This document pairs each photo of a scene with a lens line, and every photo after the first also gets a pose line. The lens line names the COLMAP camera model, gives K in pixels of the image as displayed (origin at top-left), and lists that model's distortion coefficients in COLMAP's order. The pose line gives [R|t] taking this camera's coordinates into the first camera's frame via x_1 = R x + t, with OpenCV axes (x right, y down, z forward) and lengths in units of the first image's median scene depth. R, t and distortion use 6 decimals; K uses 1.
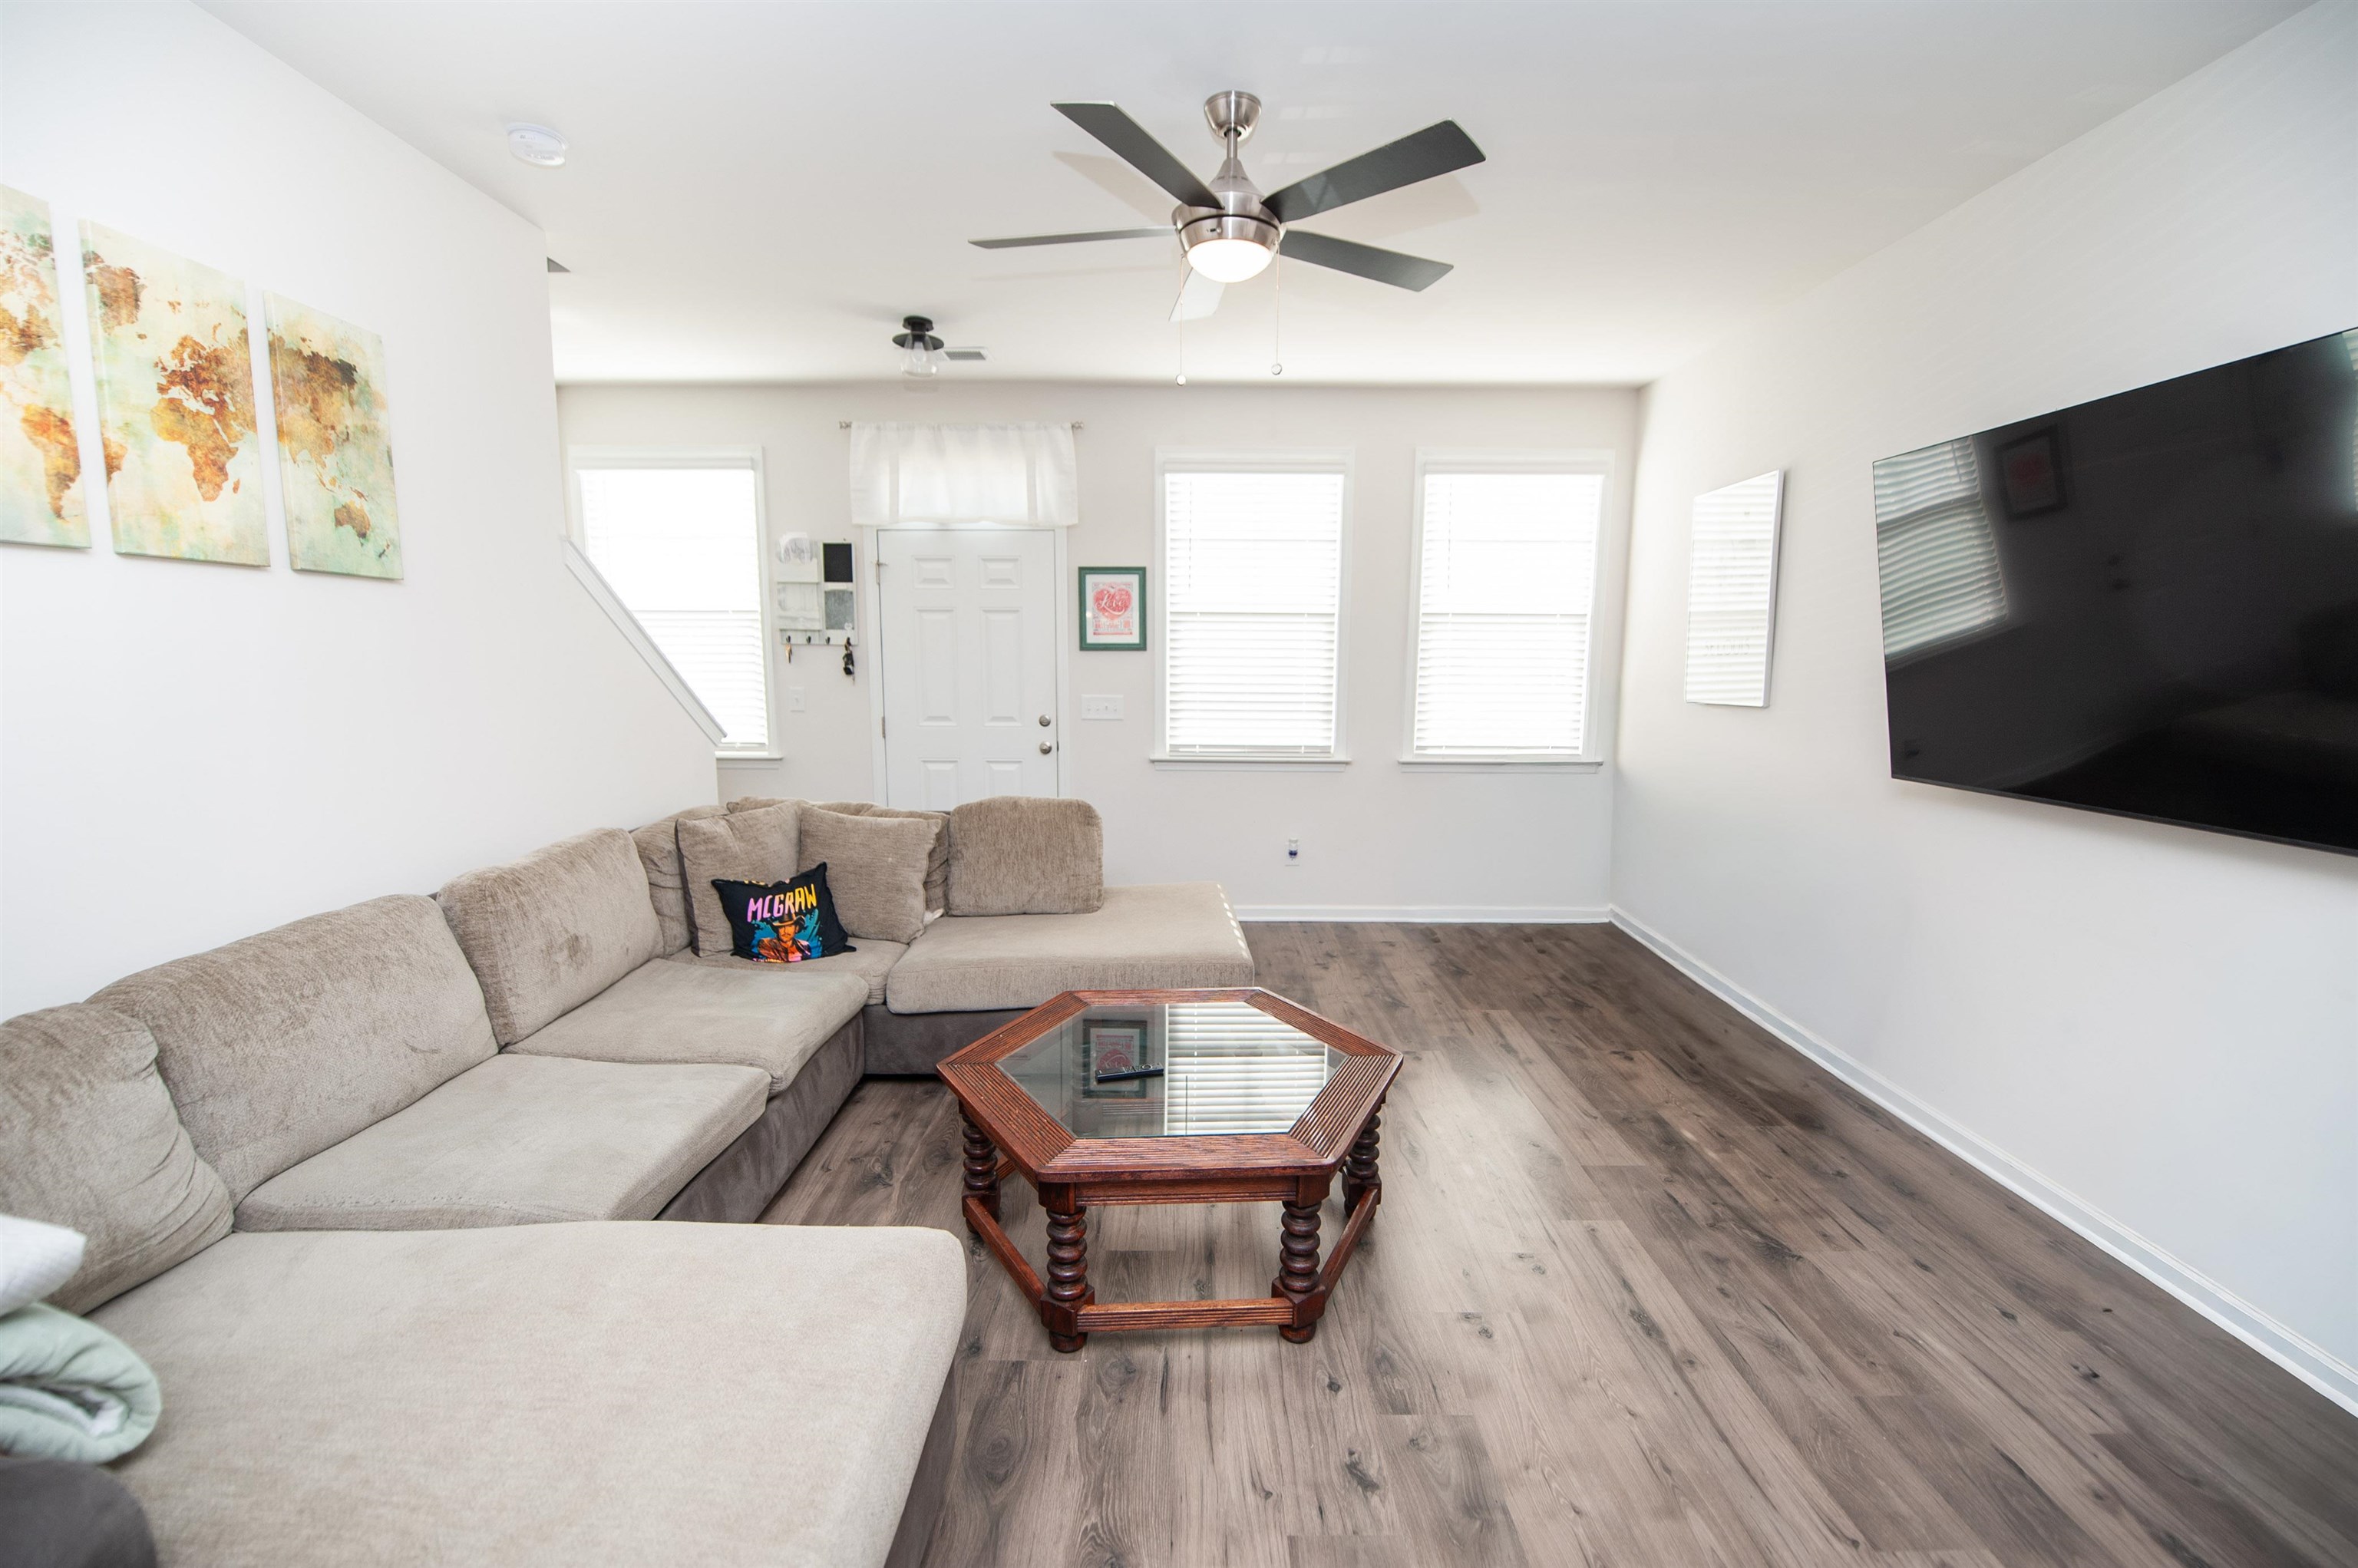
lens RADIAL K [[942.6, 0, 1191.7], [0, 942.6, 780.3], [0, 0, 1]] dist [-0.019548, -0.001475]
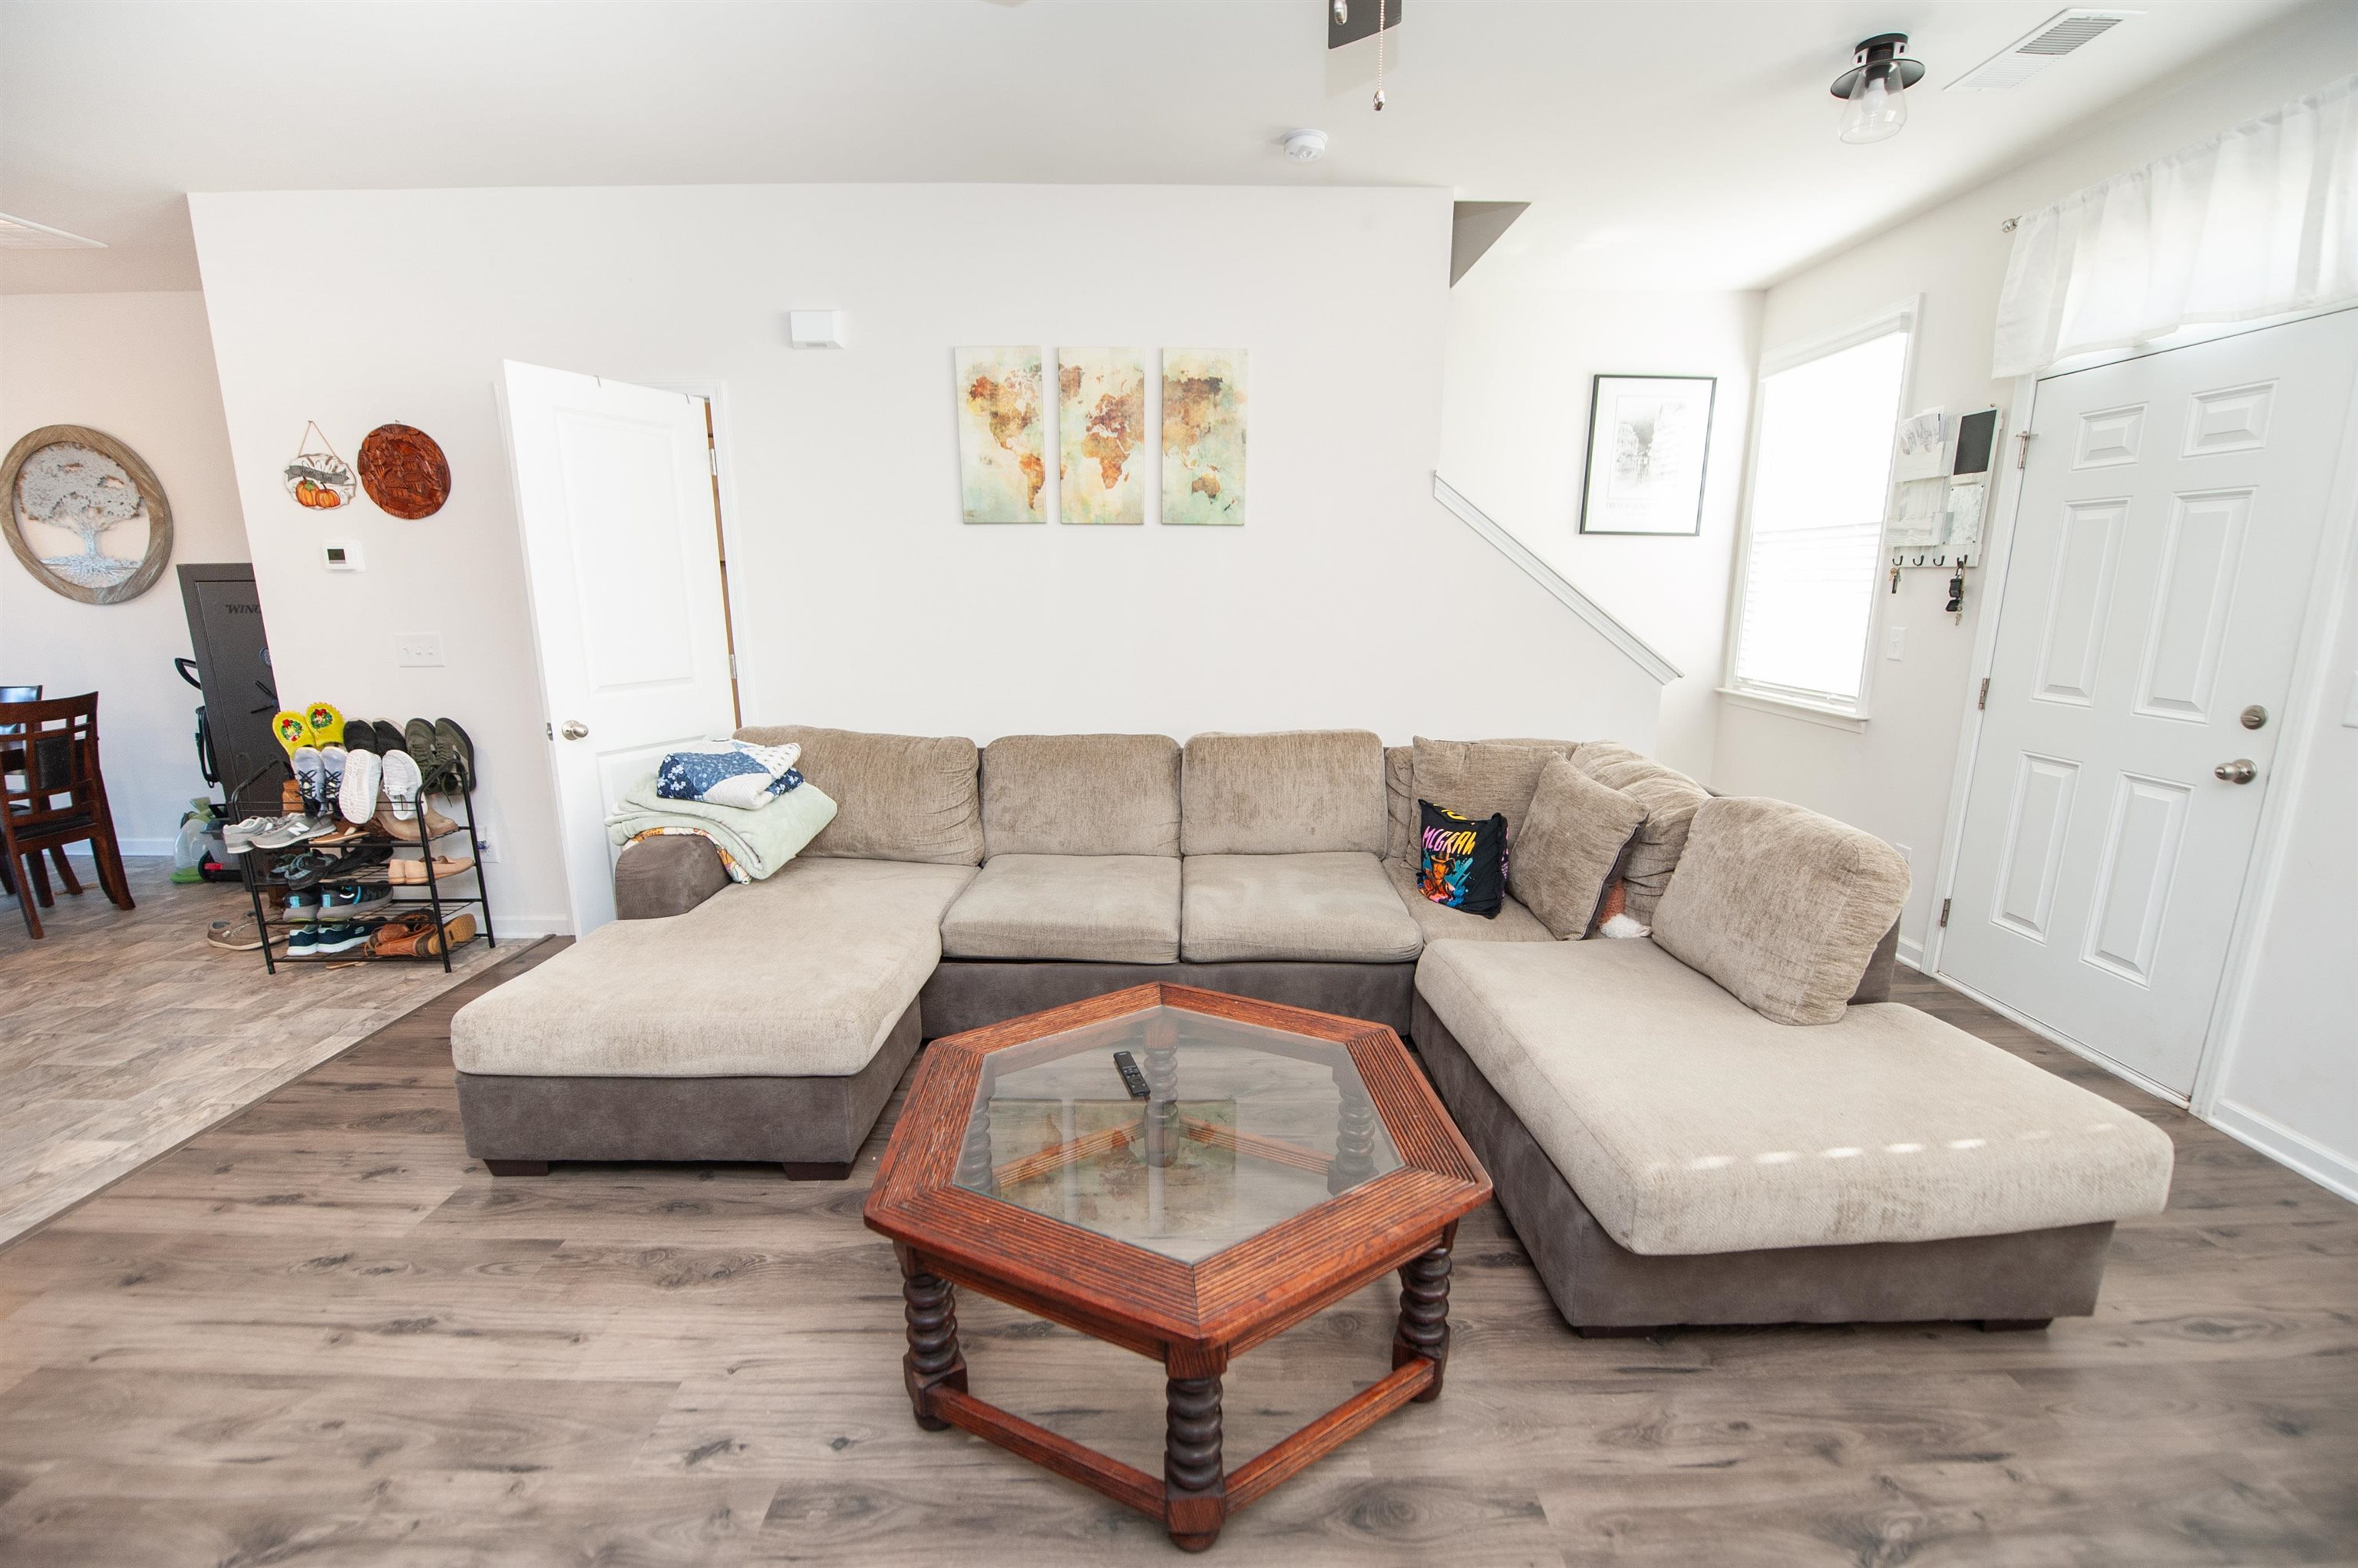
lens RADIAL K [[942.6, 0, 1182.3], [0, 942.6, 790.0], [0, 0, 1]] dist [-0.019548, -0.001475]
pose [[0.018879, 0.210453, -0.977422, 0.705476], [-0.131824, 0.969585, 0.206219, -0.117585], [0.991093, 0.124955, 0.046047, 0.979272]]
